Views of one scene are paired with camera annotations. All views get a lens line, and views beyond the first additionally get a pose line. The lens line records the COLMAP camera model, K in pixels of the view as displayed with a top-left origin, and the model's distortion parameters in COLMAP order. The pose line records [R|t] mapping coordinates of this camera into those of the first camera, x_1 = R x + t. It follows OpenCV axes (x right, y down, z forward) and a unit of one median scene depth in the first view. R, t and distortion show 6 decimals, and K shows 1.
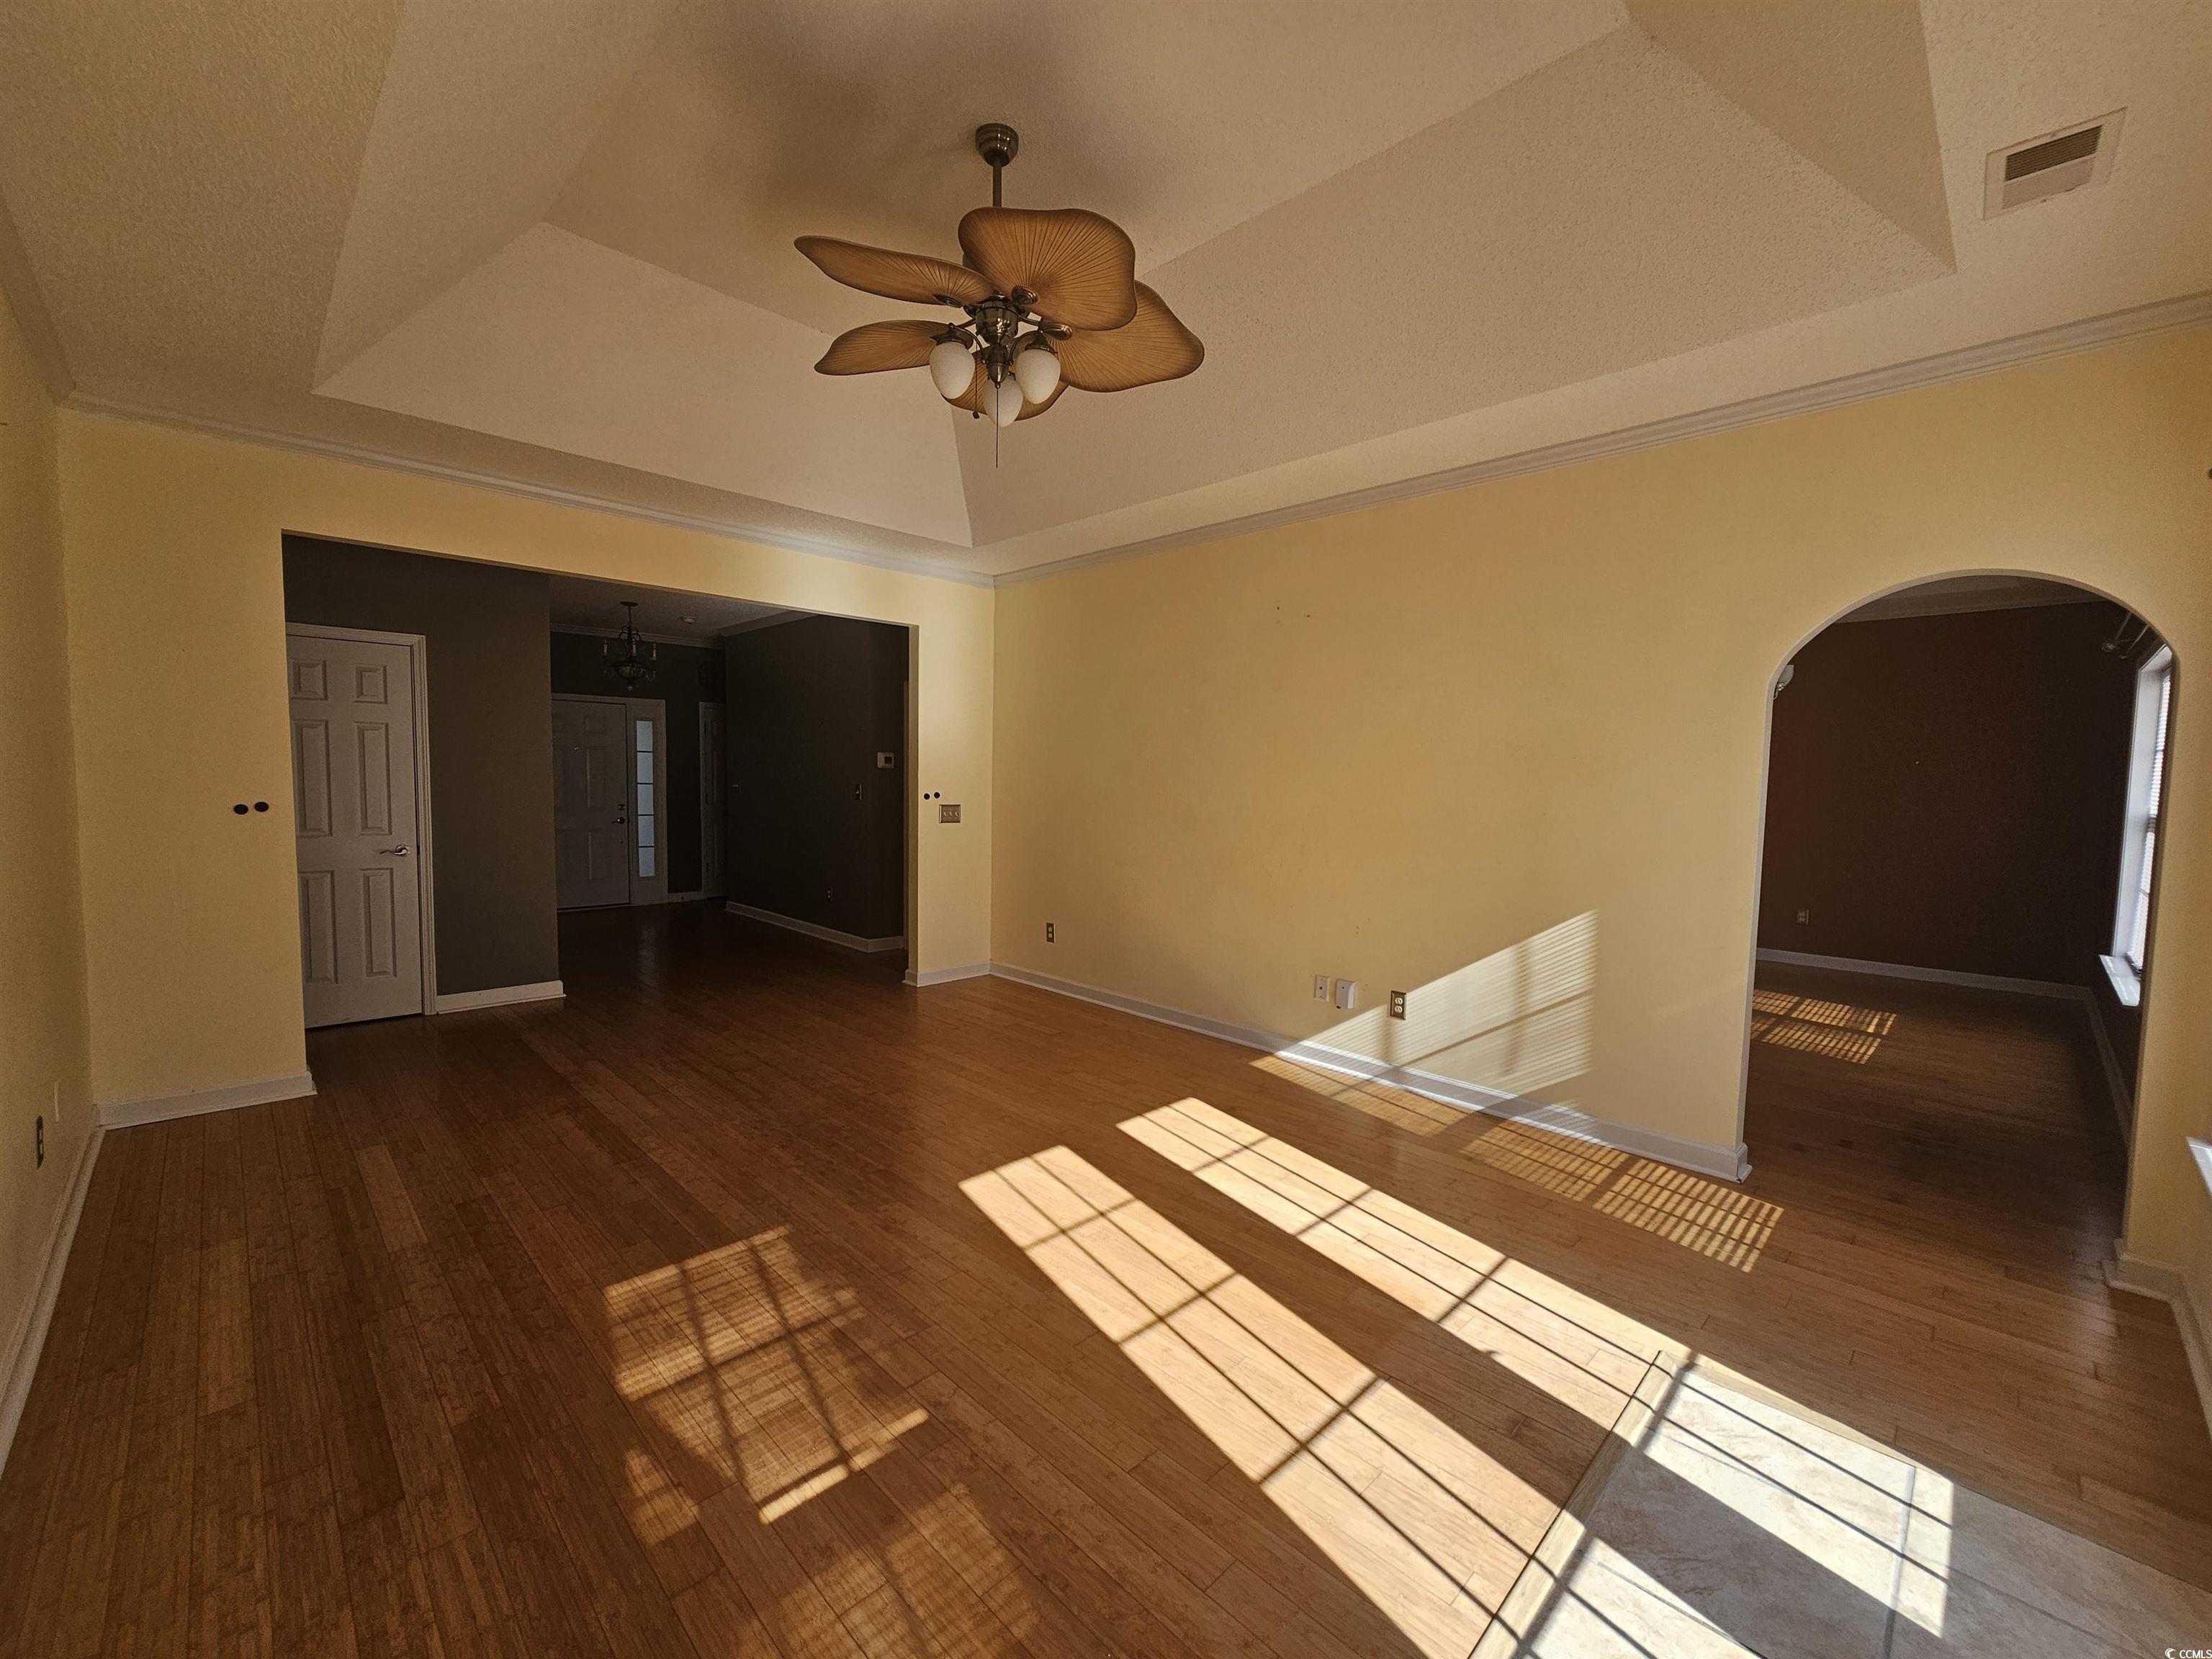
lens RADIAL K [[900.6, 0, 1106.0], [0, 900.6, 829.5], [0, 0, 1]] dist [-0.001005, -0.000242]
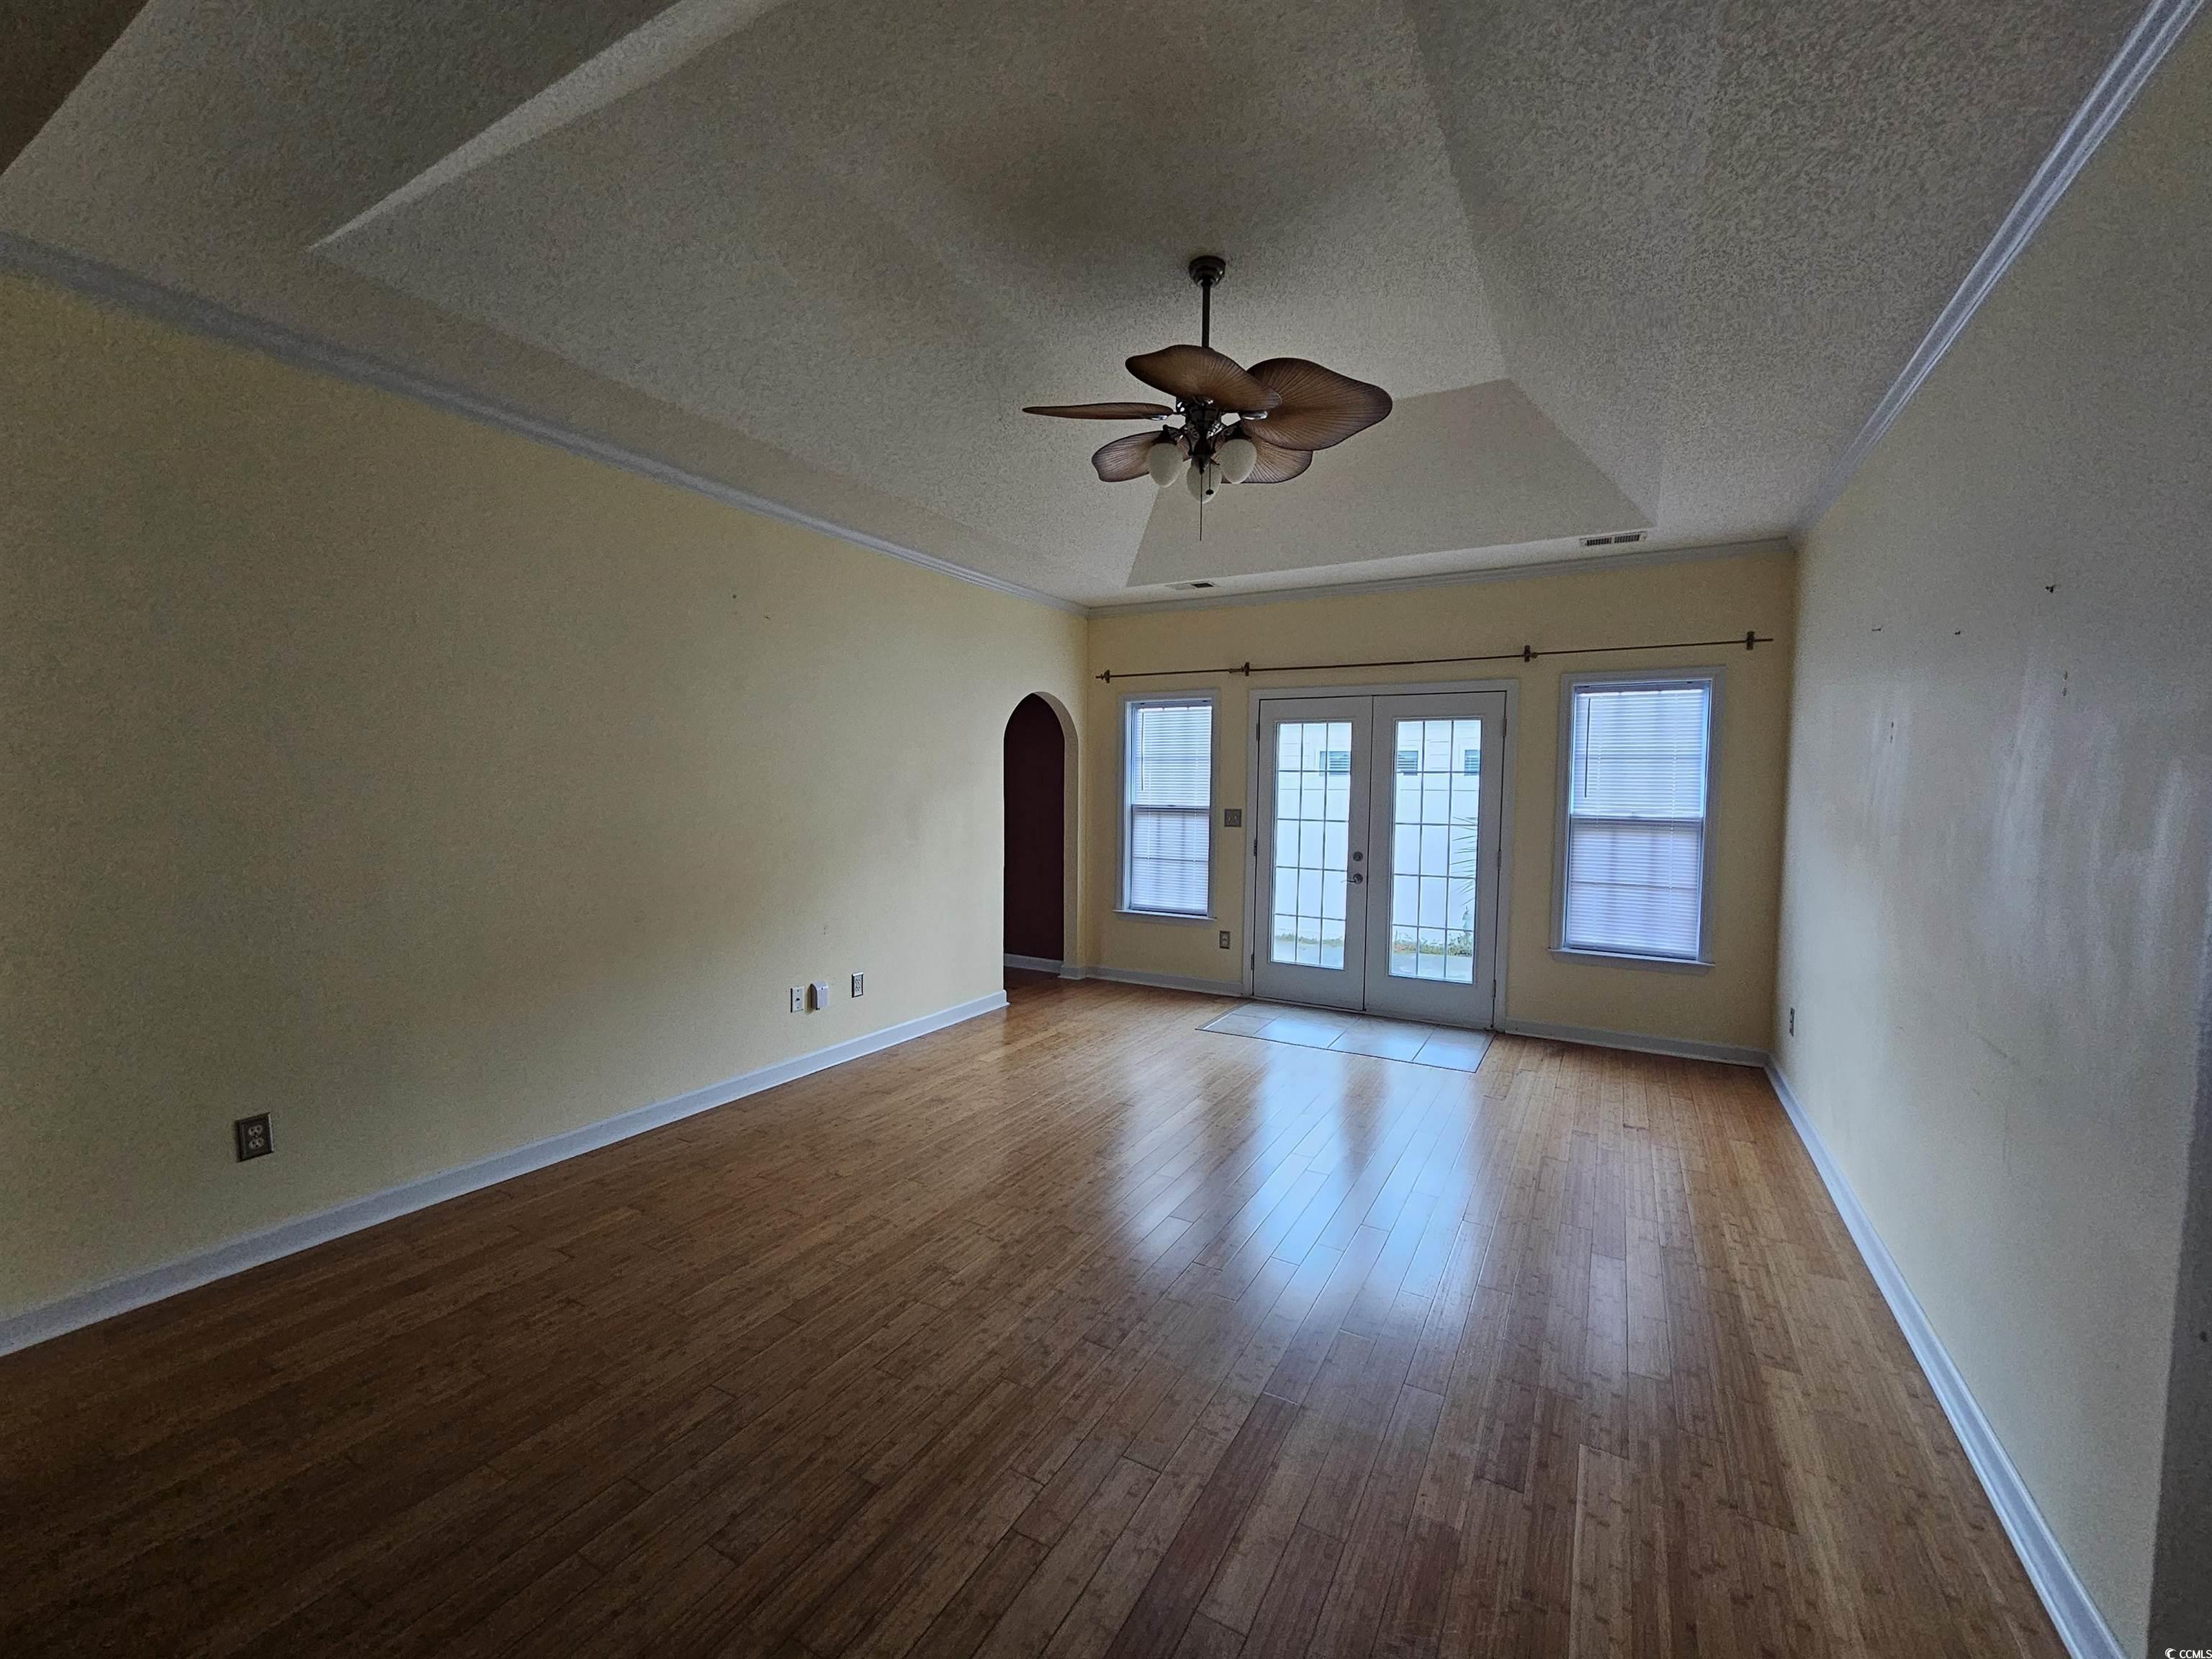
lens RADIAL K [[900.6, 0, 1106.0], [0, 900.6, 829.5], [0, 0, 1]] dist [-0.001005, -0.000242]
pose [[-0.270072, -0.076023, 0.959834, -0.898865], [0.041094, 0.995060, 0.090376, -0.095289], [-0.961963, 0.063851, -0.265614, 1.046392]]
